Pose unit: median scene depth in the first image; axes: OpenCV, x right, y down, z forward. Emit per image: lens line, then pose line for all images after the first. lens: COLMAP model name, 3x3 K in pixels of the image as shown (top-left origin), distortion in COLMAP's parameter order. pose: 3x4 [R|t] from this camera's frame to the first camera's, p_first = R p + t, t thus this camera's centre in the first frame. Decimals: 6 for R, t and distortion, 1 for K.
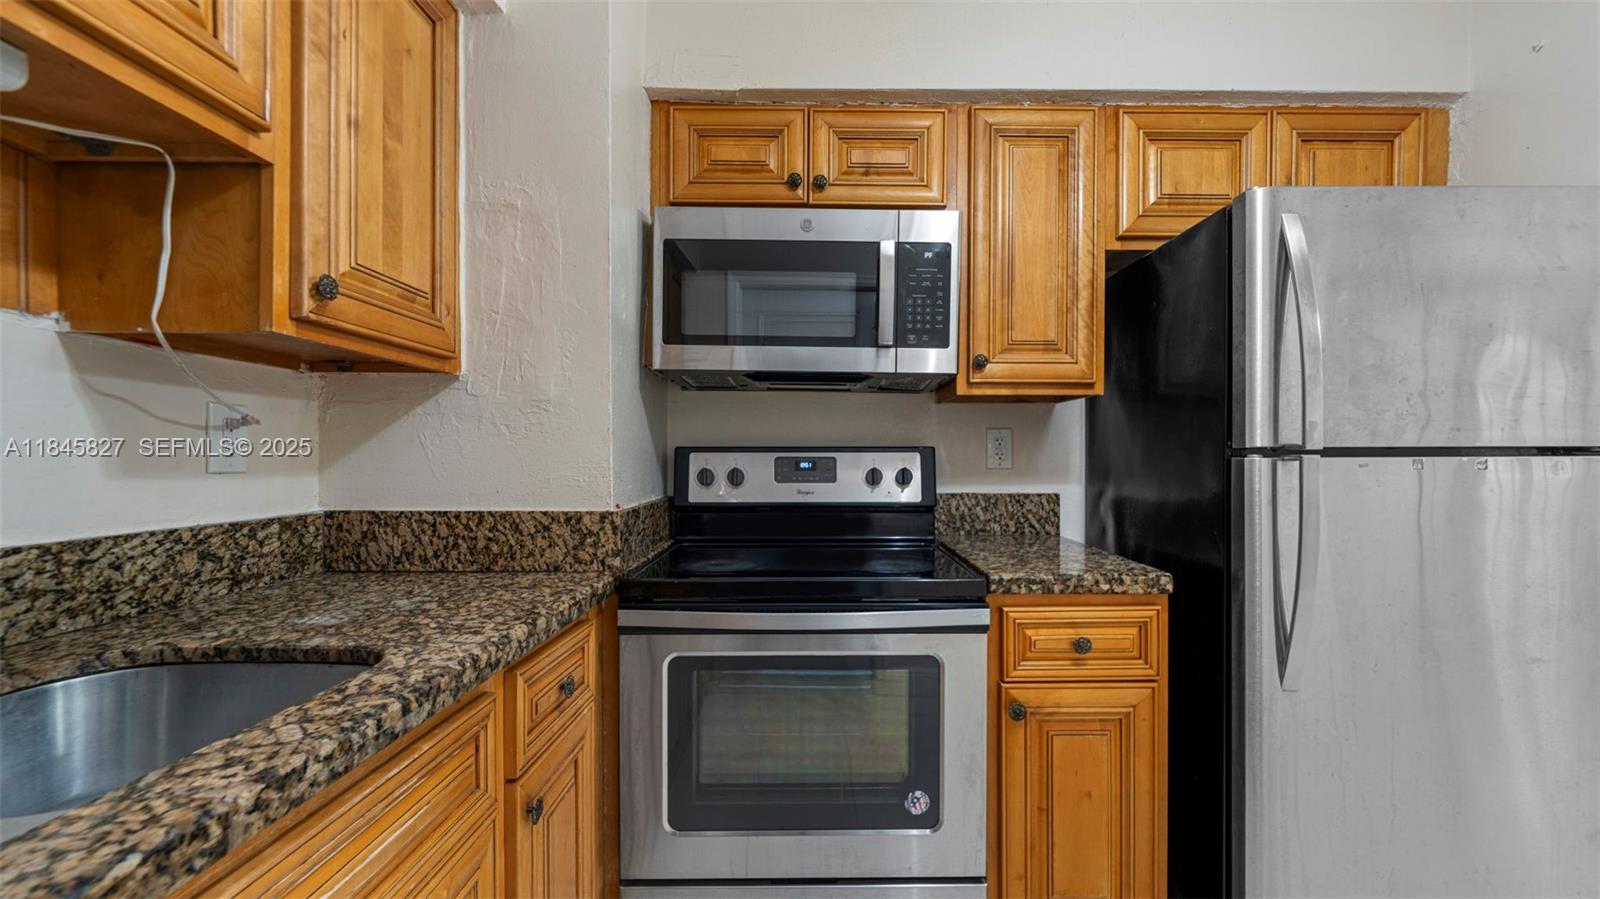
lens RADIAL K [[662.1, 0, 809.2], [0, 662.1, 460.2], [0, 0, 1]] dist [-0.004733, 0.000686]
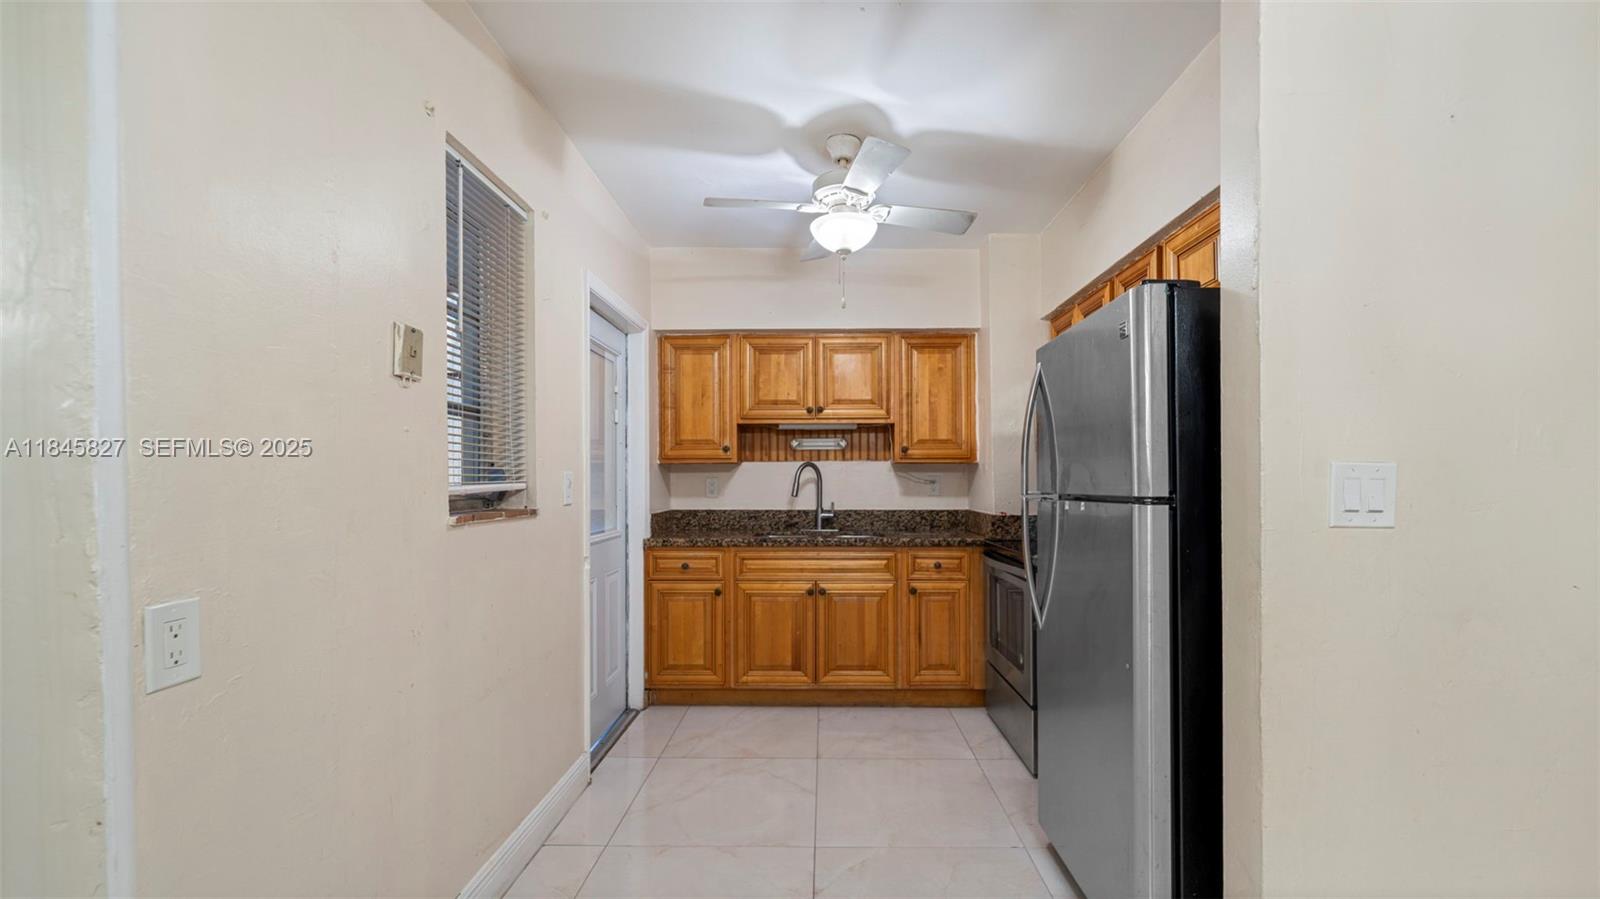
lens RADIAL K [[662.1, 0, 797.0], [0, 662.1, 479.2], [0, 0, 1]] dist [-0.004733, 0.000686]
pose [[-0.049323, -0.005210, -0.998769, 2.301025], [-0.002018, 0.999985, -0.005117, -0.043290], [0.998781, 0.001763, -0.049332, 0.388709]]
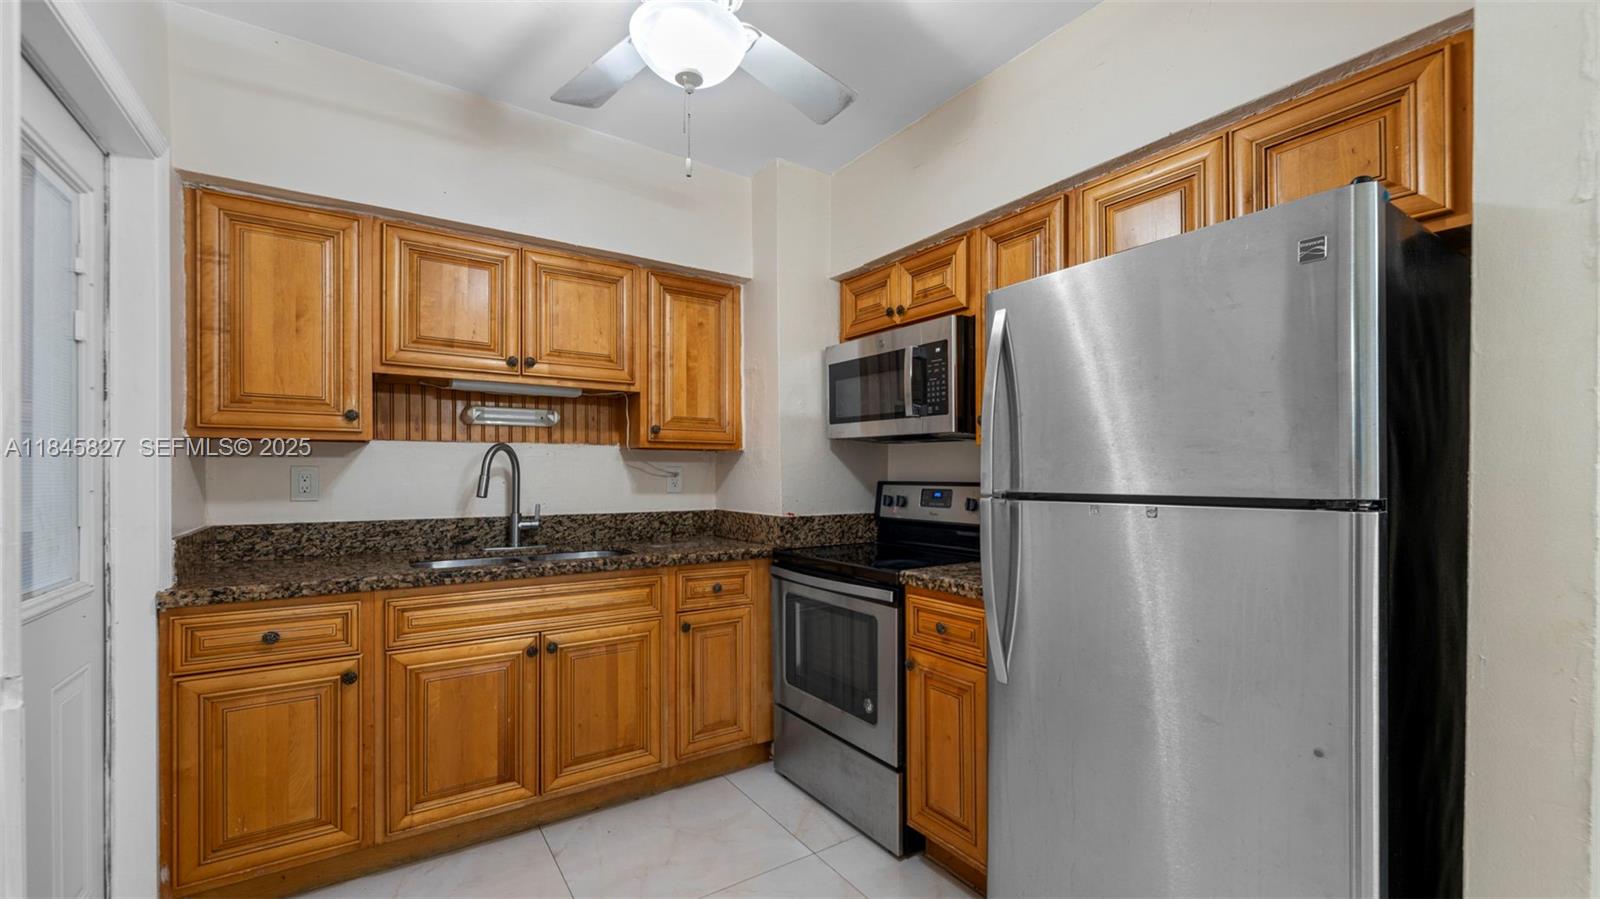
lens RADIAL K [[662.1, 0, 817.5], [0, 662.1, 473.6], [0, 0, 1]] dist [-0.004733, 0.000686]
pose [[0.557165, -0.000210, -0.830401, 1.436111], [-0.004096, 0.999987, -0.003001, -0.045405], [0.830391, 0.005073, 0.557157, -0.009131]]
